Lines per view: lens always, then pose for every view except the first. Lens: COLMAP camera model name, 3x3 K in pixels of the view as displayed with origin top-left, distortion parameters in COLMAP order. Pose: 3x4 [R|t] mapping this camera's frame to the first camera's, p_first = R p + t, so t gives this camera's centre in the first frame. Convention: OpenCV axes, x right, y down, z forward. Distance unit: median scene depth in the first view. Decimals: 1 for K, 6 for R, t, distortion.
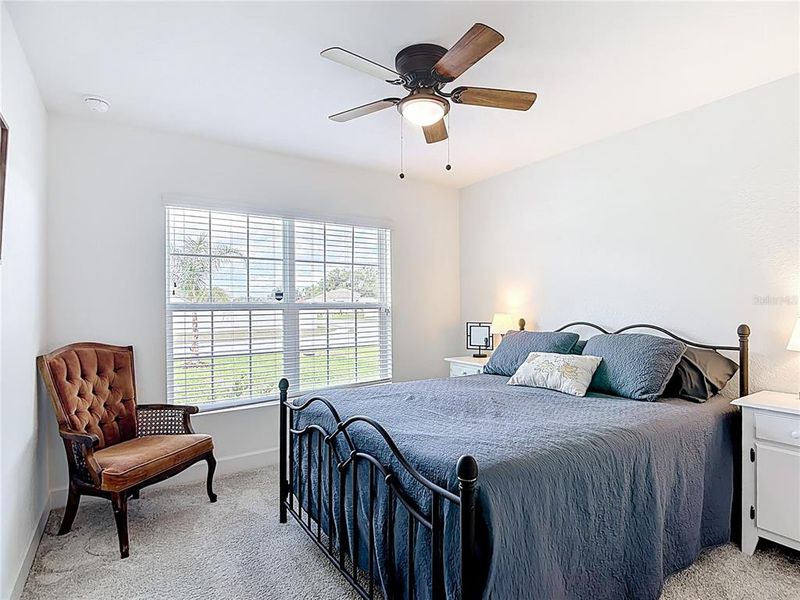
lens RADIAL K [[432.4, 0, 401.1], [0, 432.4, 304.2], [0, 0, 1]] dist [-0.009795, -0.002861]
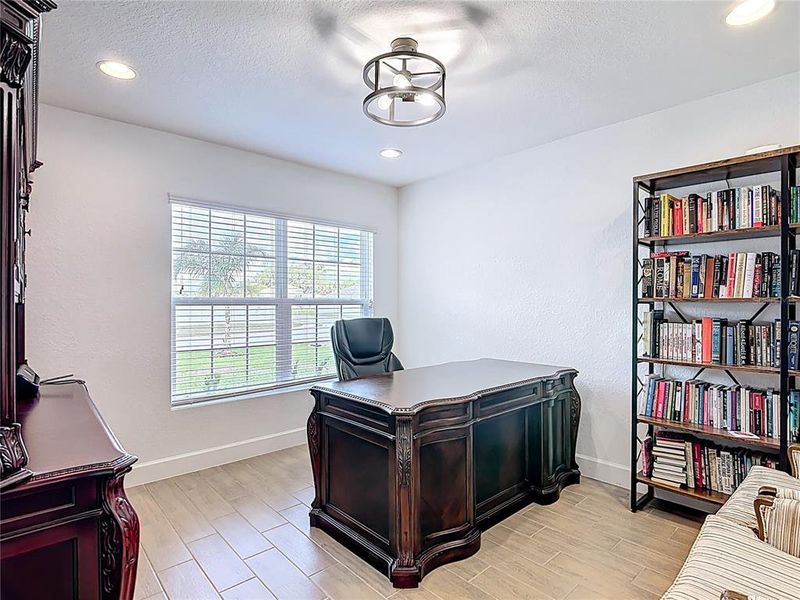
lens RADIAL K [[432.4, 0, 401.1], [0, 432.4, 304.2], [0, 0, 1]] dist [-0.009795, -0.002861]
pose [[0.988613, 0.010828, 0.150091, -0.129617], [-0.011902, 0.999910, 0.006258, 0.000751], [-0.150010, -0.007973, 0.988652, -0.089597]]
